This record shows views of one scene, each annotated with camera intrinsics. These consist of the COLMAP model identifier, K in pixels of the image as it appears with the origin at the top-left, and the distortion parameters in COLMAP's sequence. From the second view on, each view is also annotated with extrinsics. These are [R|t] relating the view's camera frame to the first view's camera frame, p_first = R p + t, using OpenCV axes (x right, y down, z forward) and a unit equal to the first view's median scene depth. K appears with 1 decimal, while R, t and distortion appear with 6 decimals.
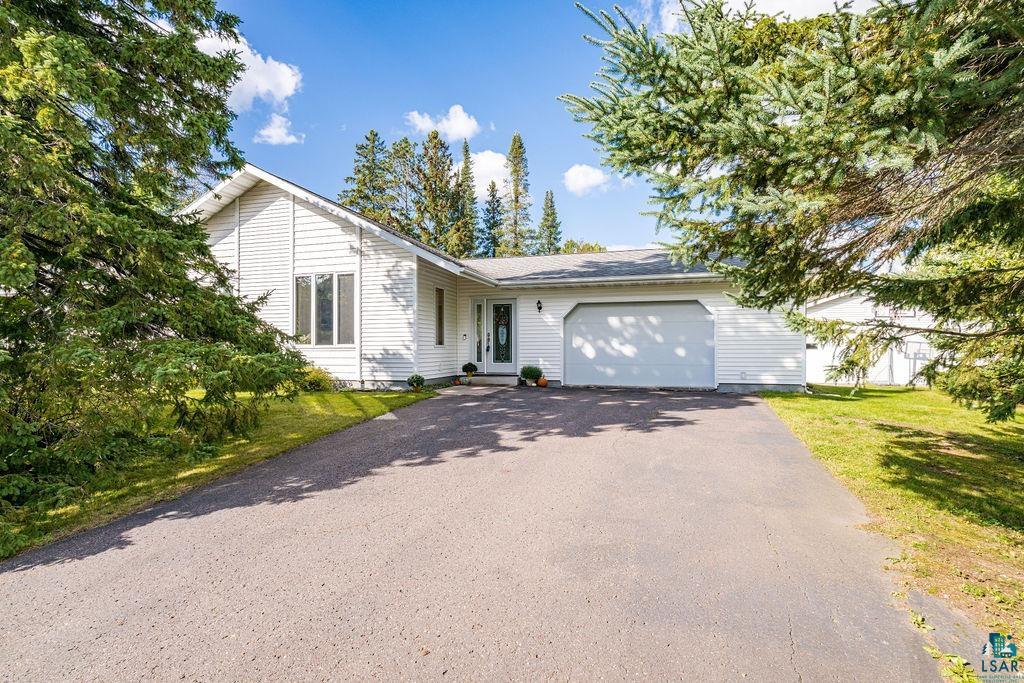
lens RADIAL K [[493.1, 0, 510.2], [0, 493.1, 345.8], [0, 0, 1]] dist [-0.003197, 0.001552]
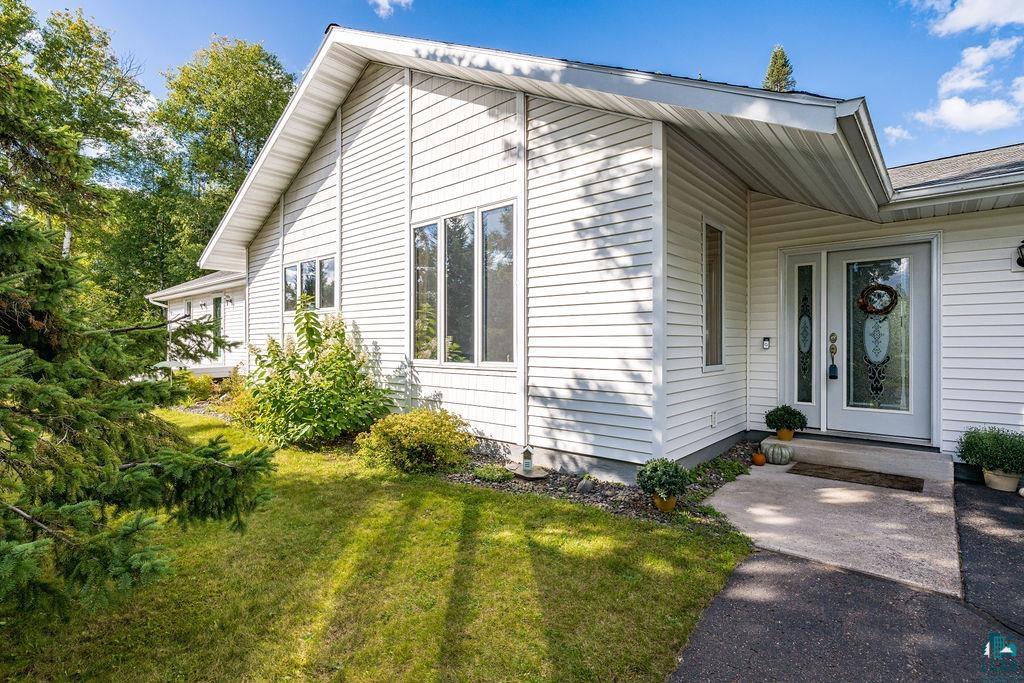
lens RADIAL K [[493.1, 0, 490.5], [0, 493.1, 341.9], [0, 0, 1]] dist [-0.003197, 0.001552]
pose [[0.892639, 0.003321, -0.450760, -0.134003], [0.000338, 0.999968, 0.008037, -0.026016], [0.450772, -0.007326, 0.892609, 0.596520]]
